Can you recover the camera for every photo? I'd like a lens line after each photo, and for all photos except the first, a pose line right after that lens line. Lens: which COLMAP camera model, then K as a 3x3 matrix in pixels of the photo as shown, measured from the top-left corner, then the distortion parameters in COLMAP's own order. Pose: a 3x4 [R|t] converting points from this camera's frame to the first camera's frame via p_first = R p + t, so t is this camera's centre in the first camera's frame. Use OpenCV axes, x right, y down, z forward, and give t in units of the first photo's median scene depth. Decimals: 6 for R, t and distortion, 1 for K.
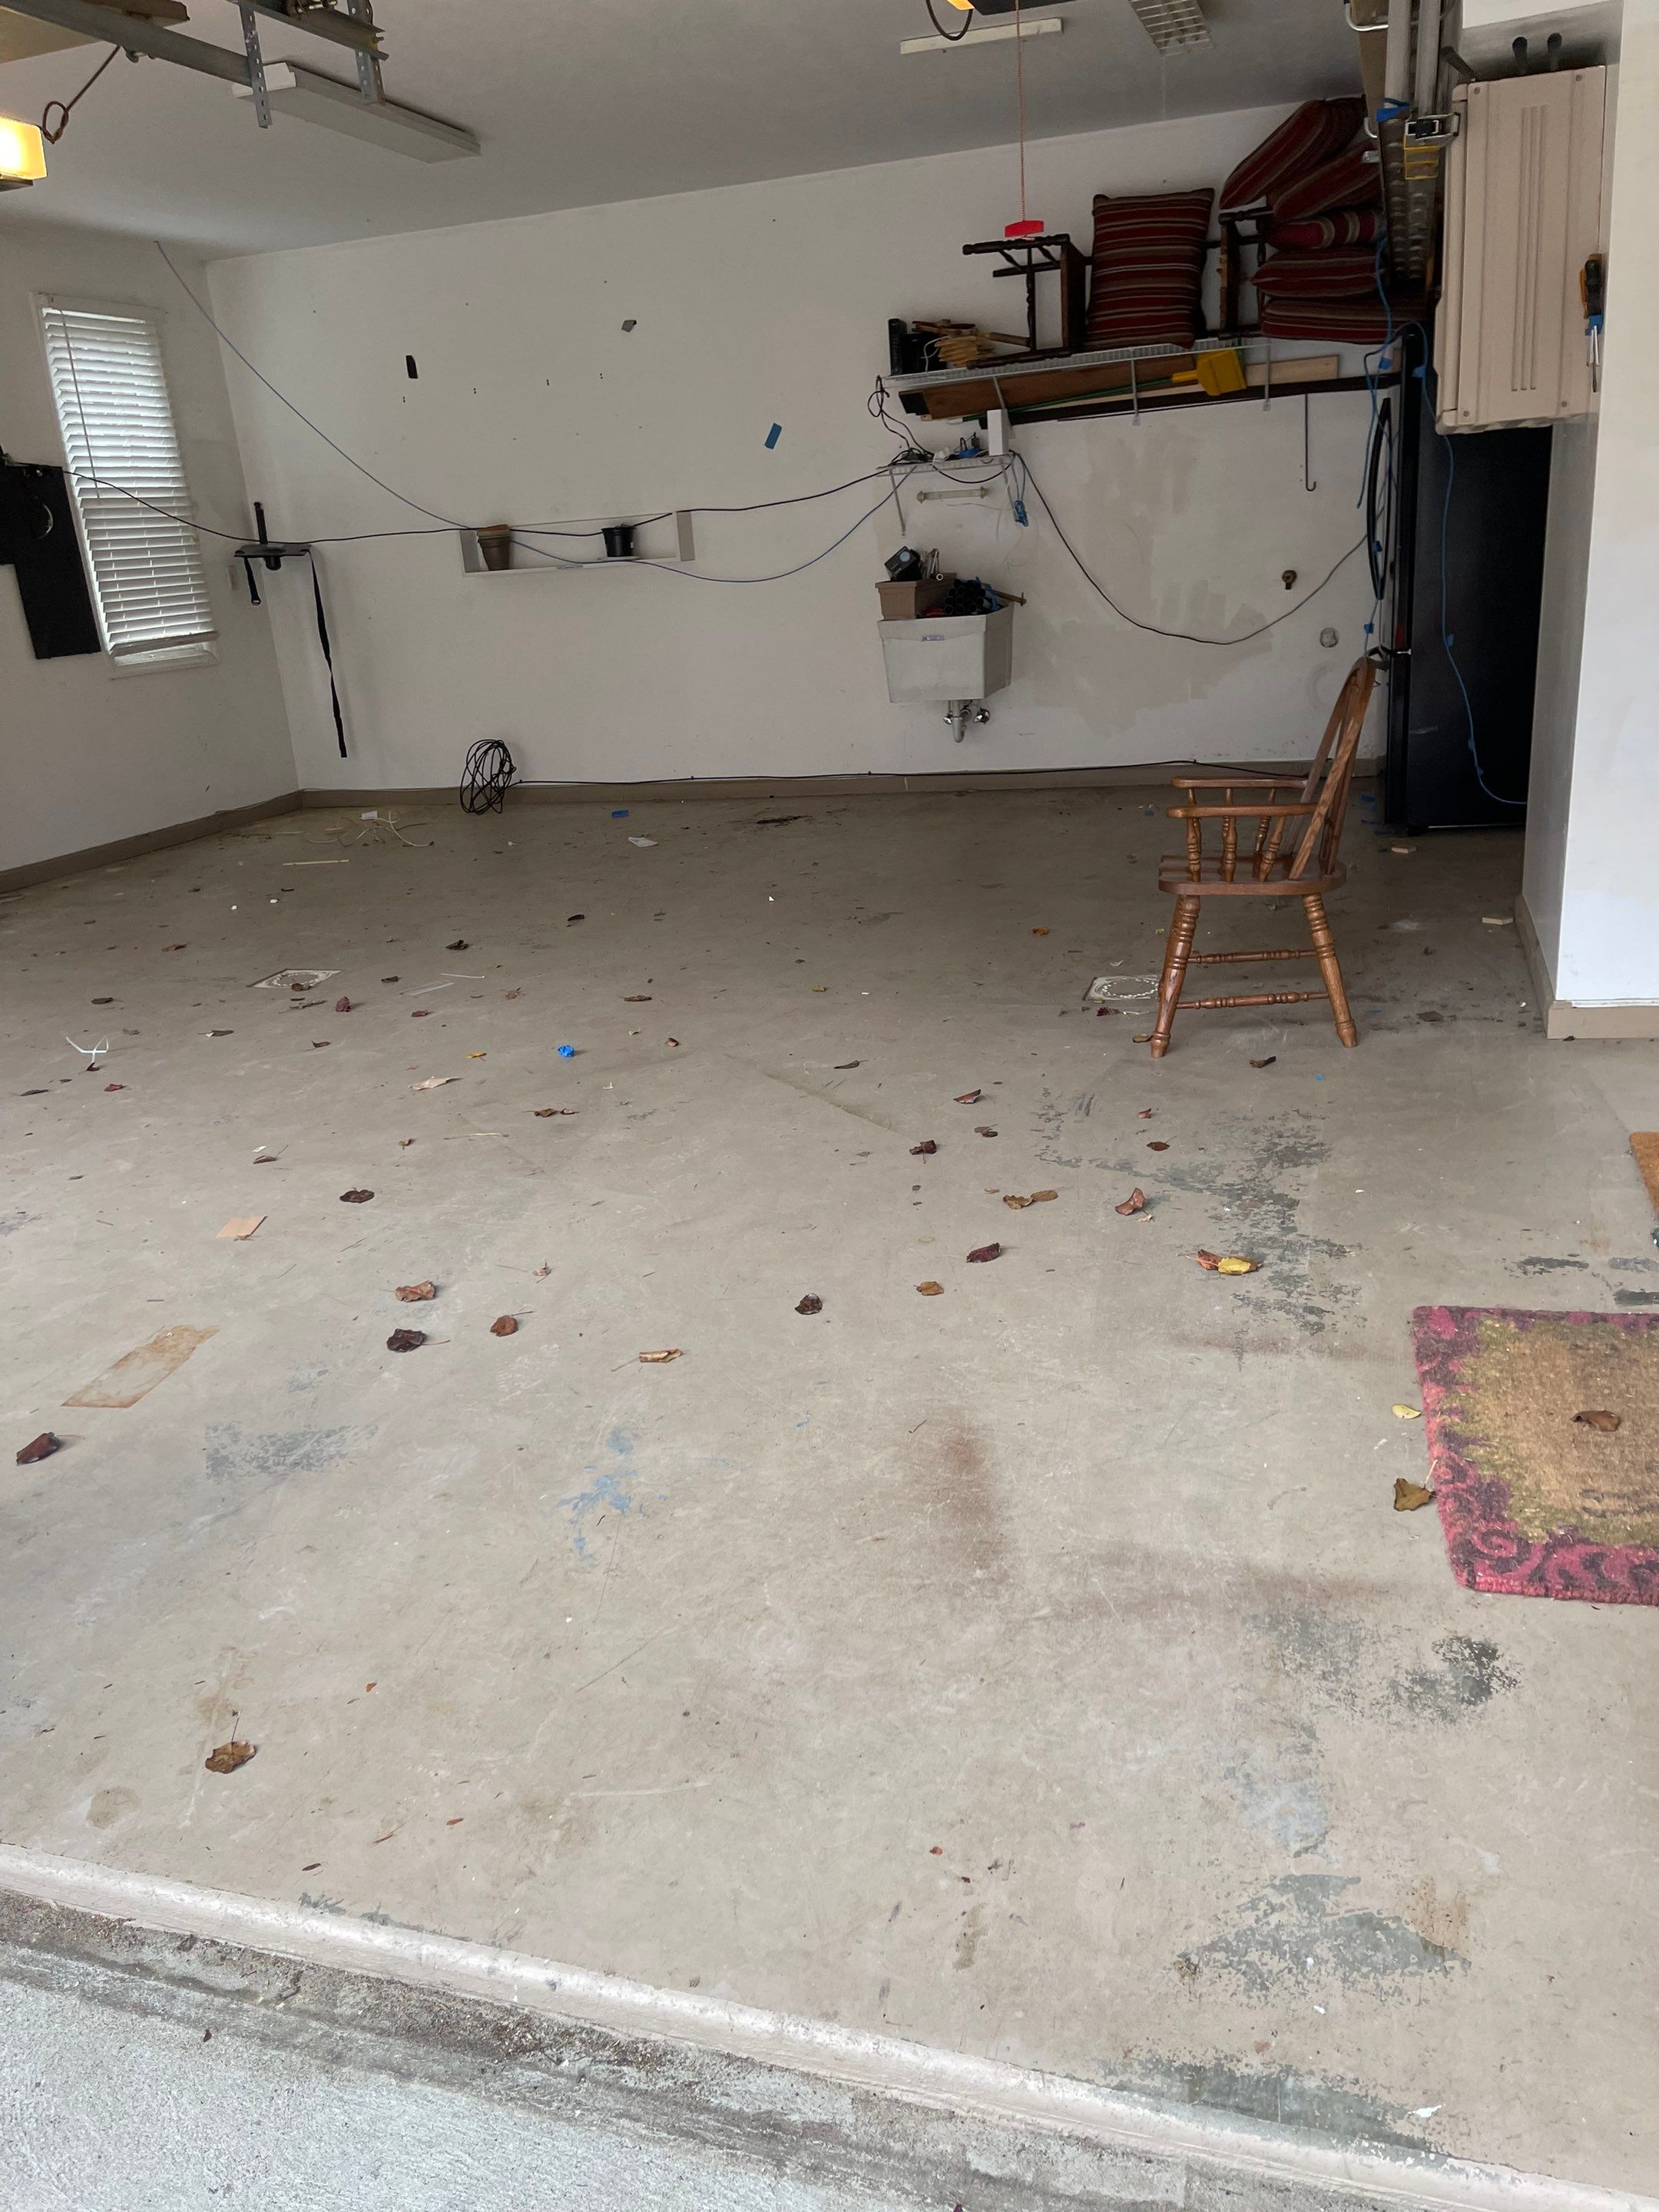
lens RADIAL K [[1722.6, 0, 836.7], [0, 1722.6, 1107.0], [0, 0, 1]] dist [0.070696, -0.083130]
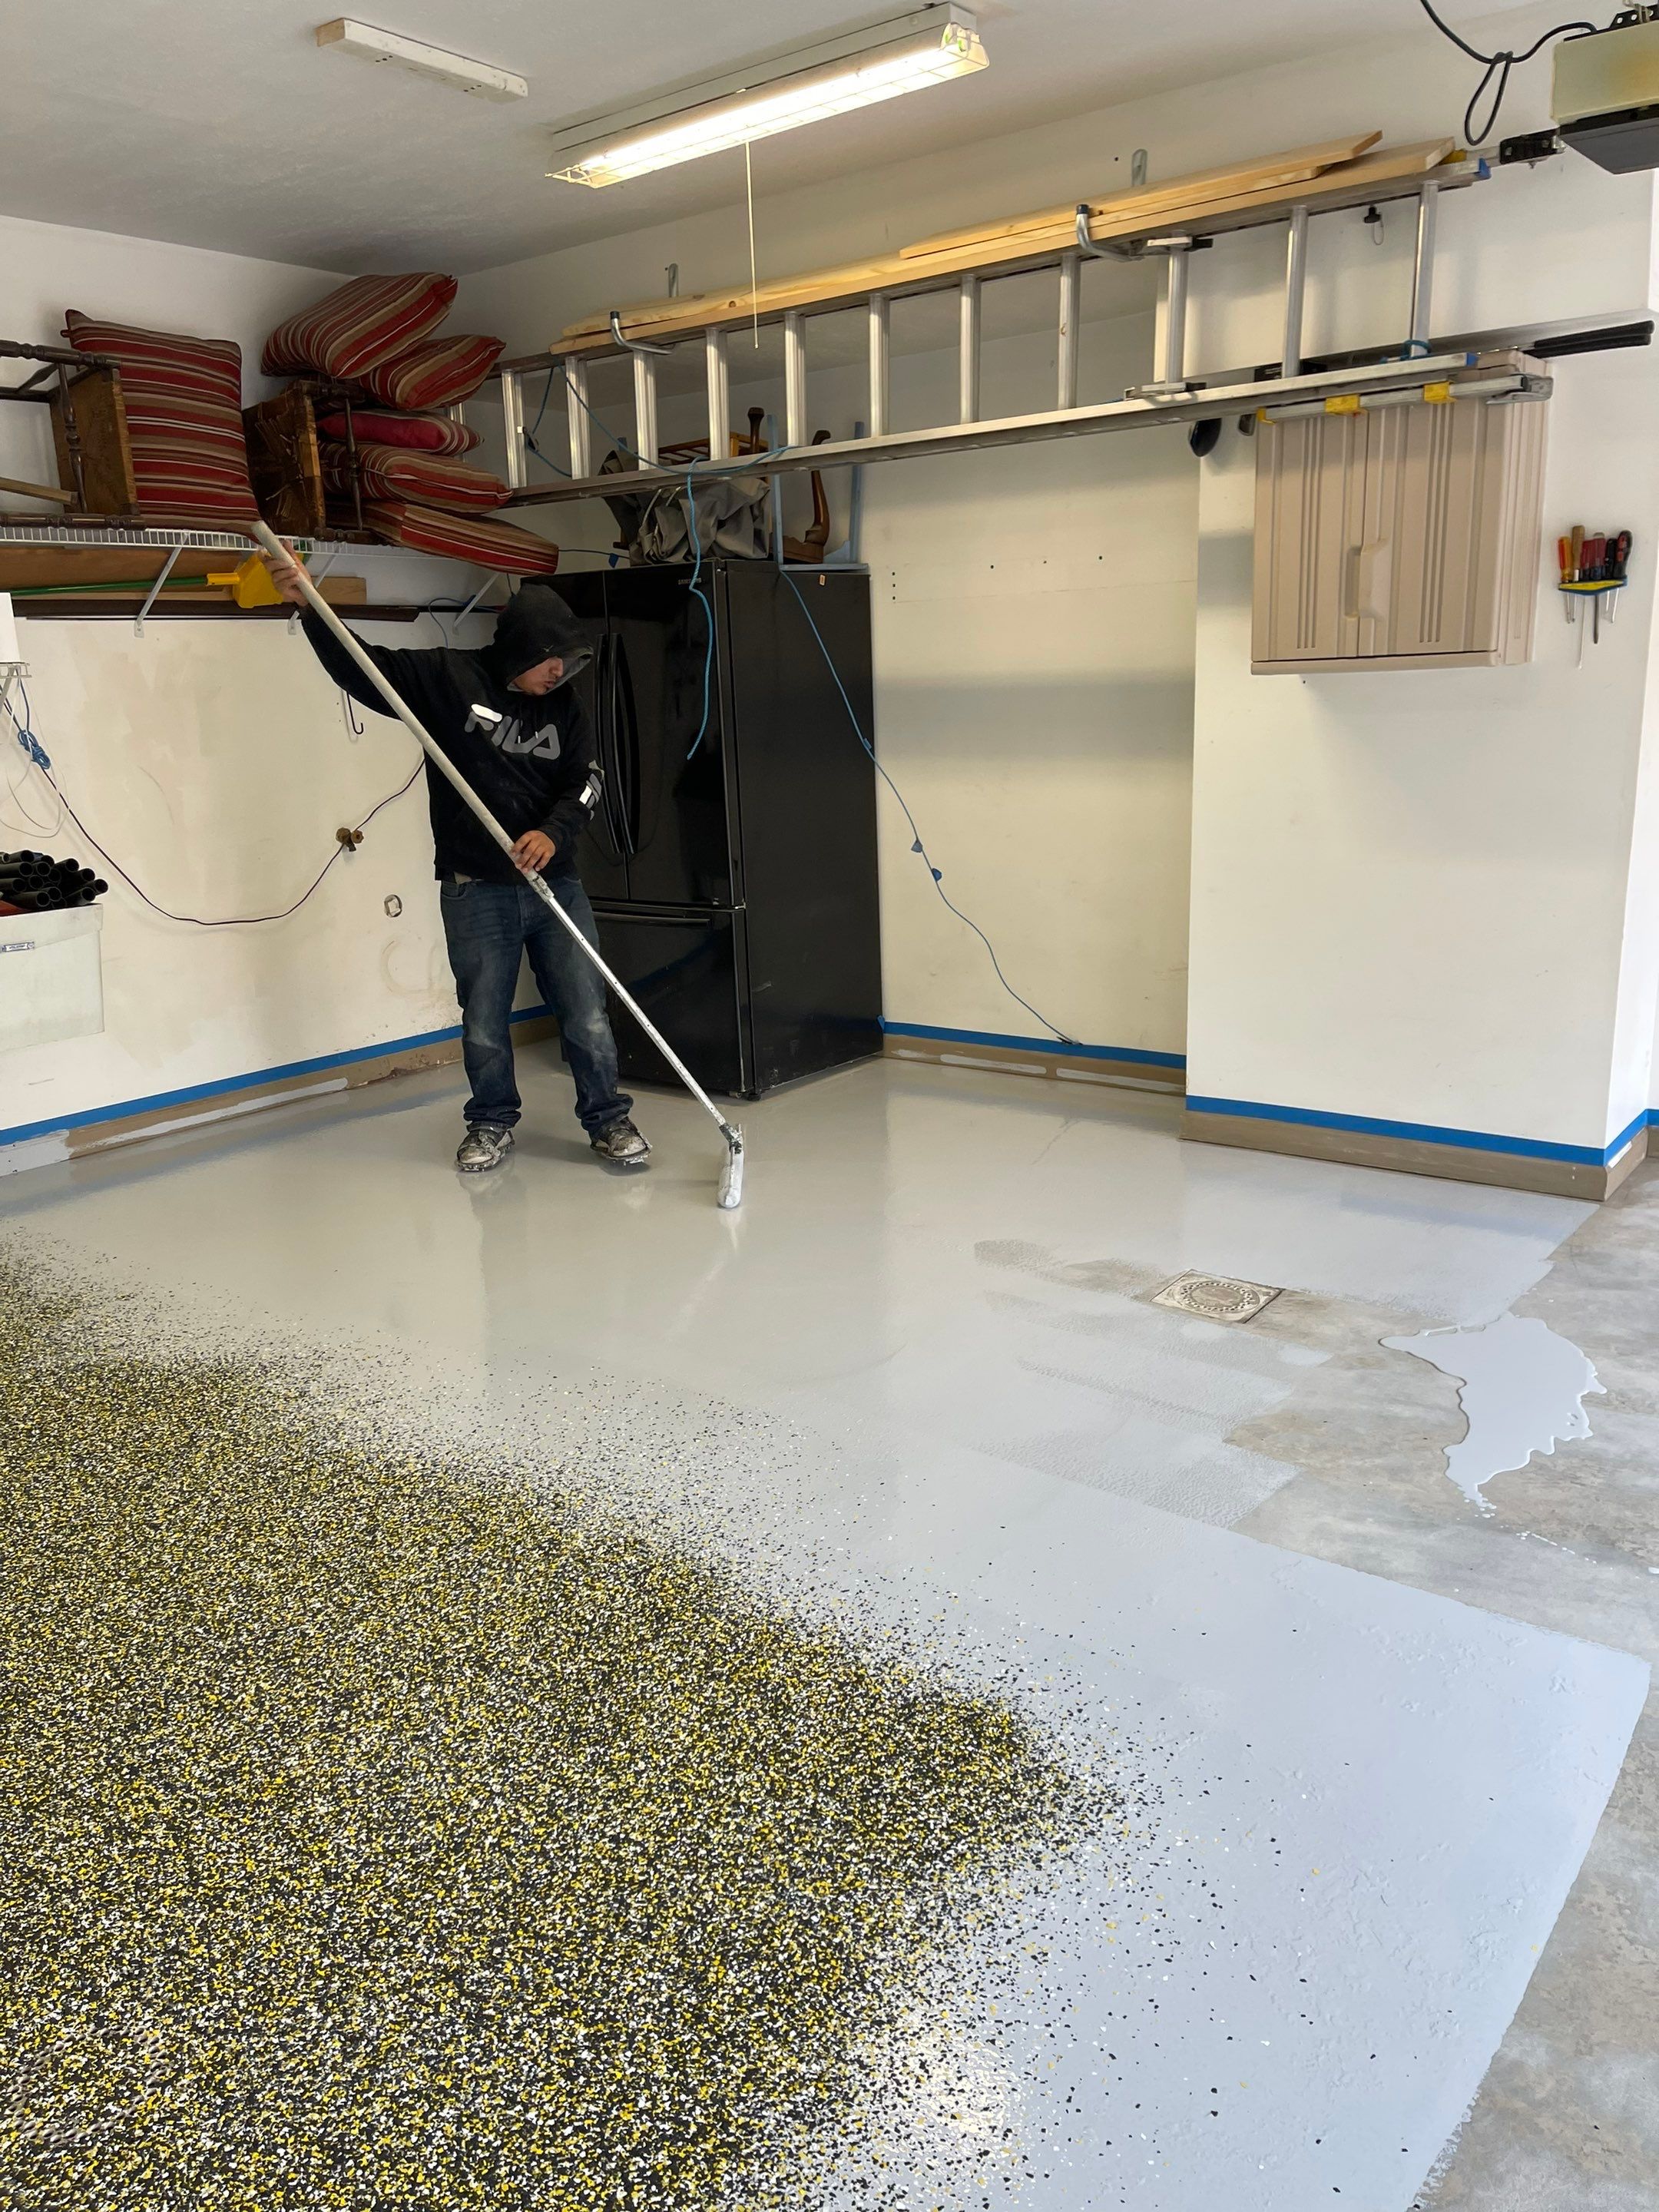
lens RADIAL K [[1722.1, 0, 813.7], [0, 1722.1, 1075.6], [0, 0, 1]] dist [0.071236, -0.077596]
pose [[0.326871, -0.155173, 0.932243, -1.030809], [0.311413, 0.949022, 0.048775, -0.422182], [-0.892288, 0.274369, 0.358531, 1.350300]]
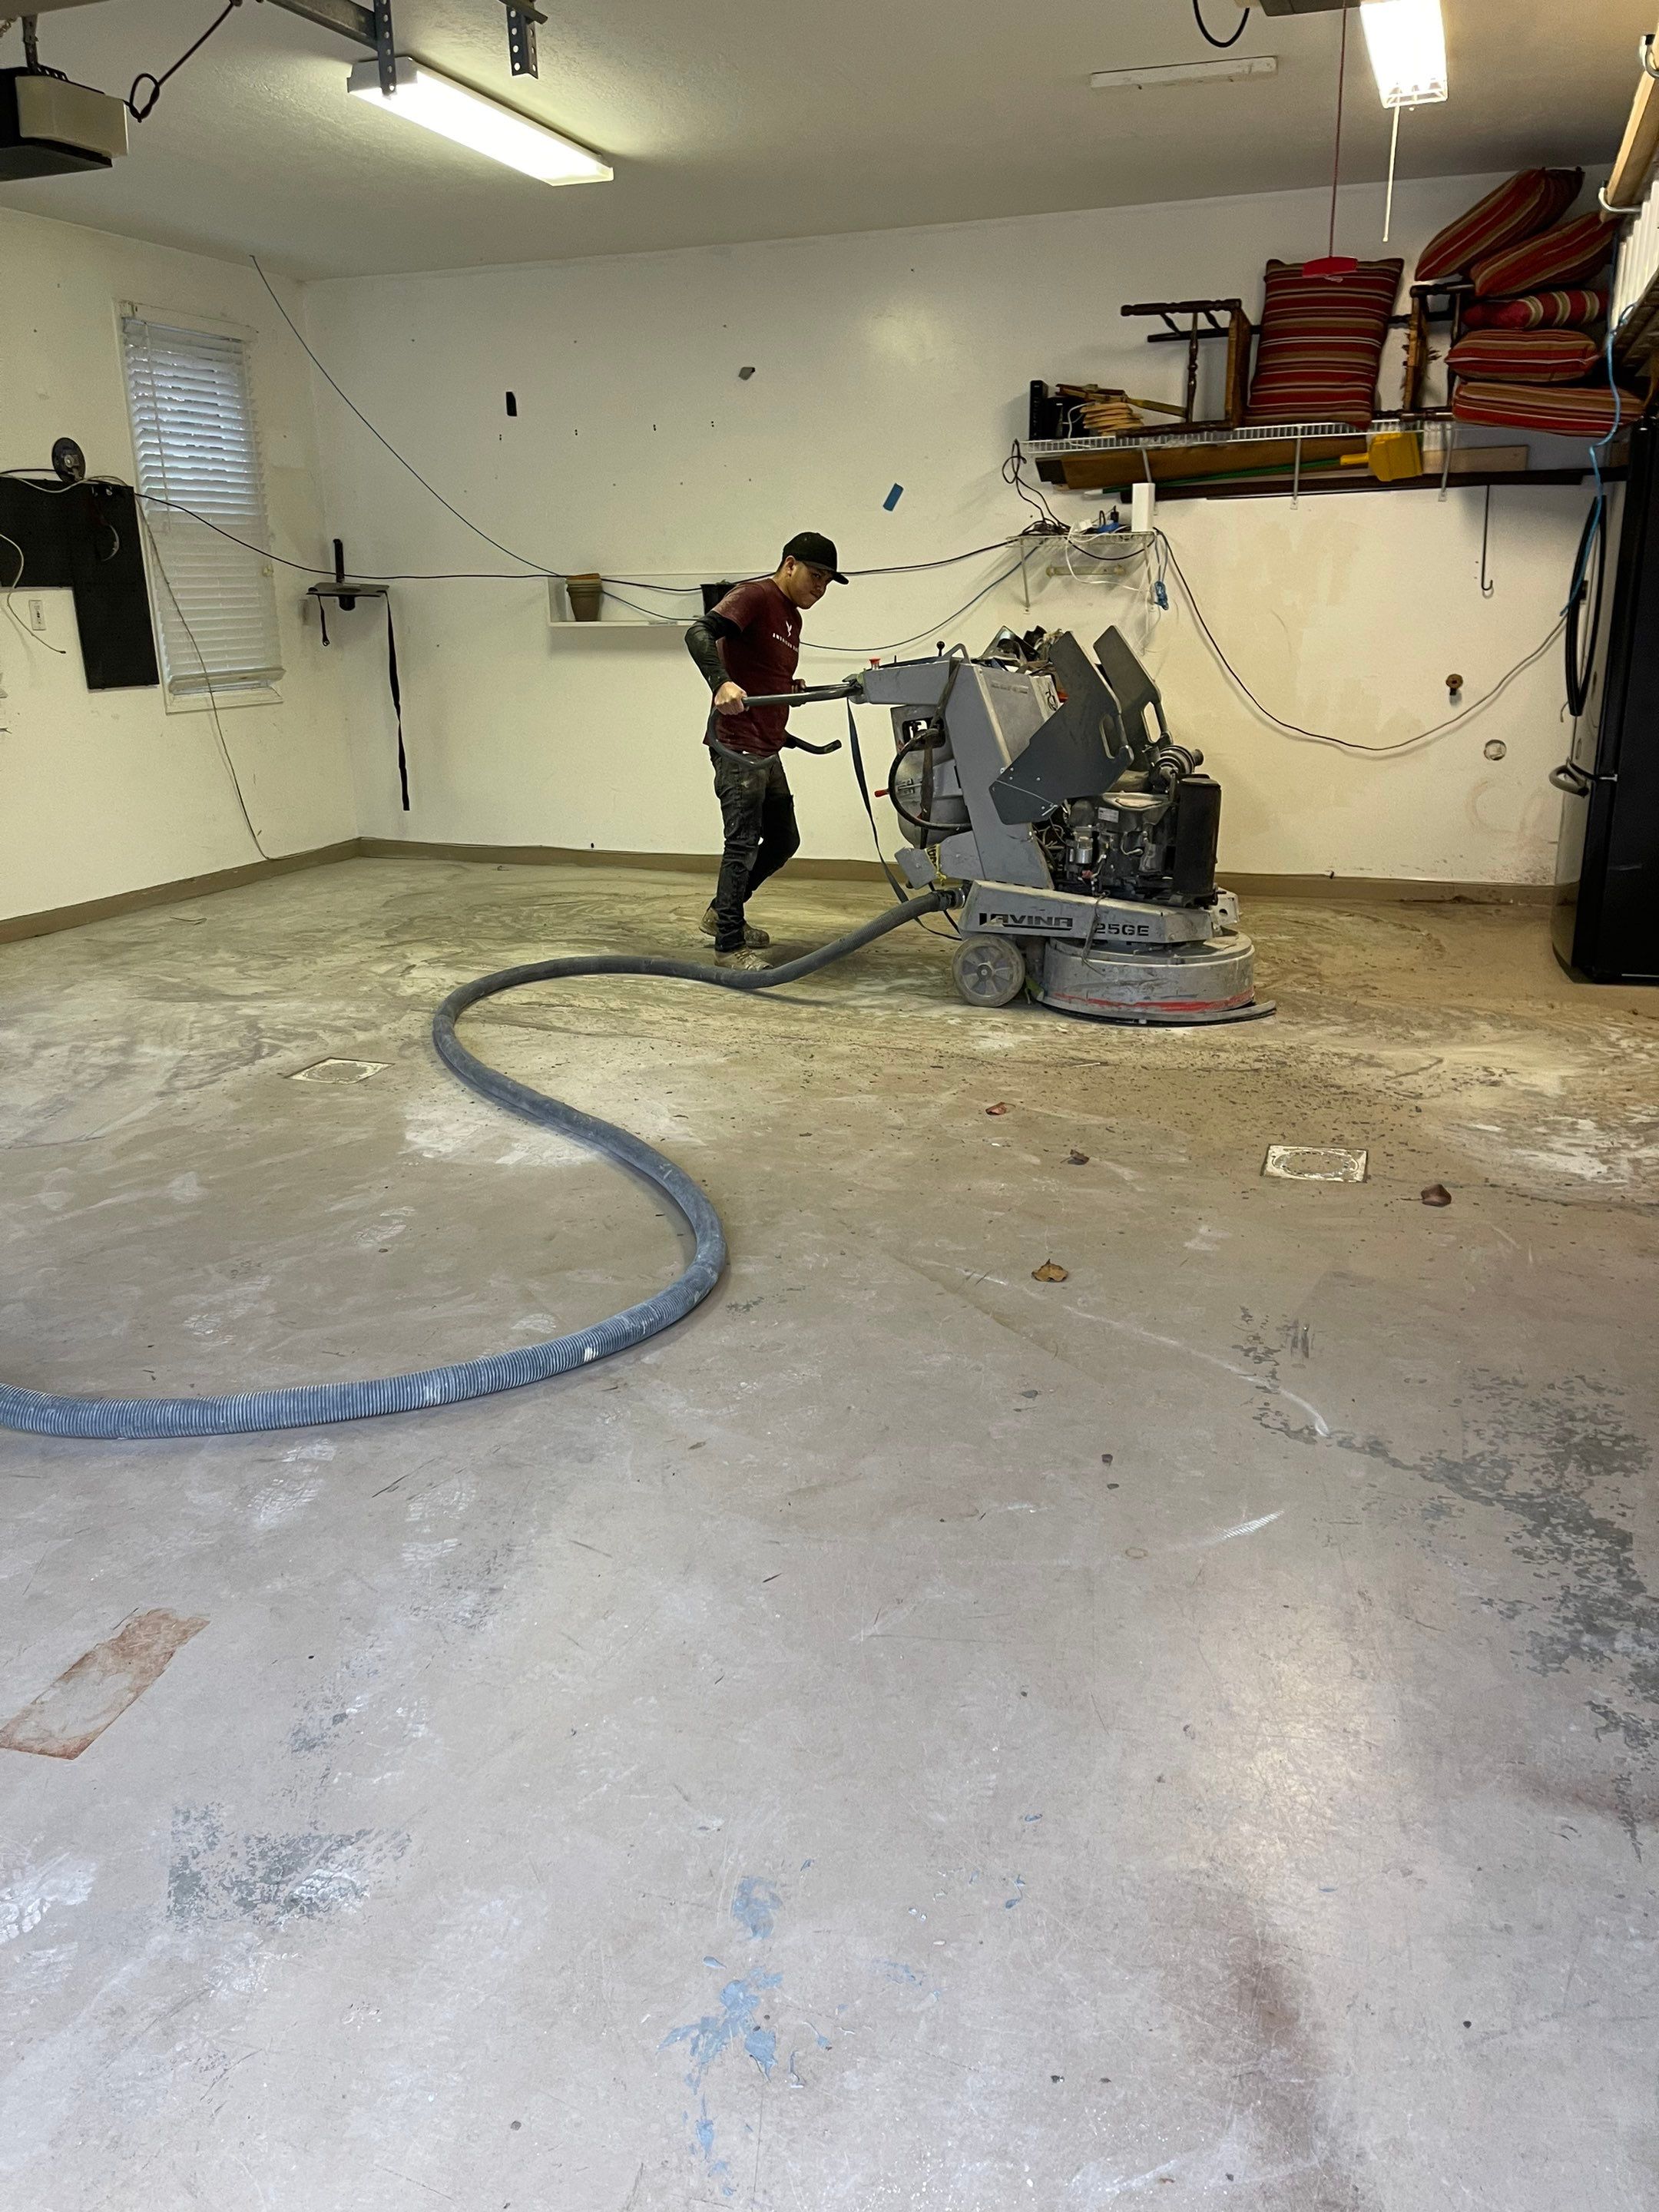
lens RADIAL K [[1722.1, 0, 813.7], [0, 1722.1, 1075.6], [0, 0, 1]] dist [0.071236, -0.077596]
pose [[0.997393, 0.066743, -0.027426, -0.086562], [-0.067911, 0.996716, -0.044095, -0.093467], [0.024393, 0.045843, 0.998651, 0.235912]]
